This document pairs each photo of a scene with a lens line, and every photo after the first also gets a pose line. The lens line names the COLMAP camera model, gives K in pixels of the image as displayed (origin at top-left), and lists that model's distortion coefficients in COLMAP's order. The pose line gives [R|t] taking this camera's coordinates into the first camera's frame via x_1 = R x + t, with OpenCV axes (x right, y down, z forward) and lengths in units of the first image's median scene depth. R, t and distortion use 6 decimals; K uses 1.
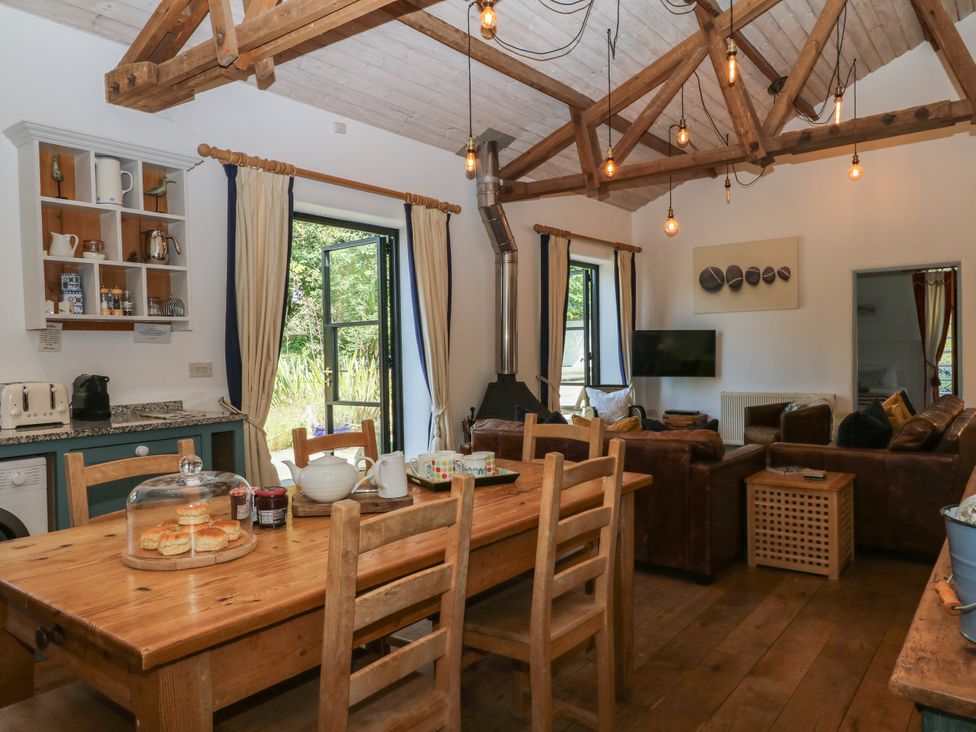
lens RADIAL K [[706.3, 0, 489.6], [0, 706.3, 362.3], [0, 0, 1]] dist [0.007564, -0.002107]
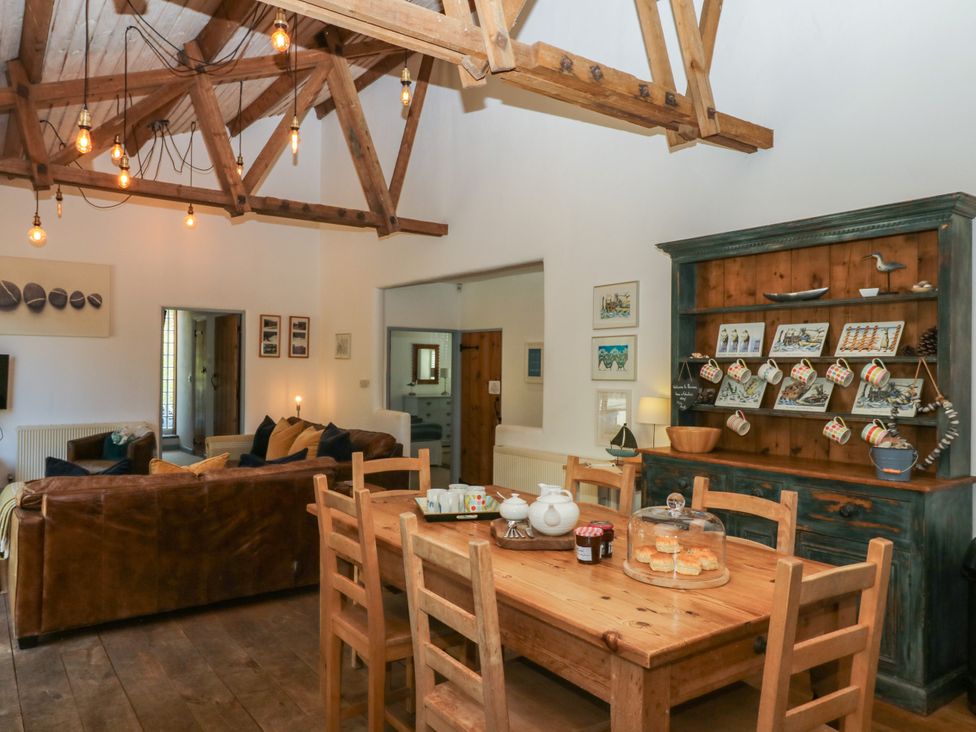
lens RADIAL K [[706.3, 0, 489.6], [0, 706.3, 362.3], [0, 0, 1]] dist [0.007564, -0.002107]
pose [[0.282522, 0.030367, 0.958780, -0.359143], [-0.003008, 0.999522, -0.030771, -0.012238], [-0.959256, 0.005810, 0.282478, 0.203984]]
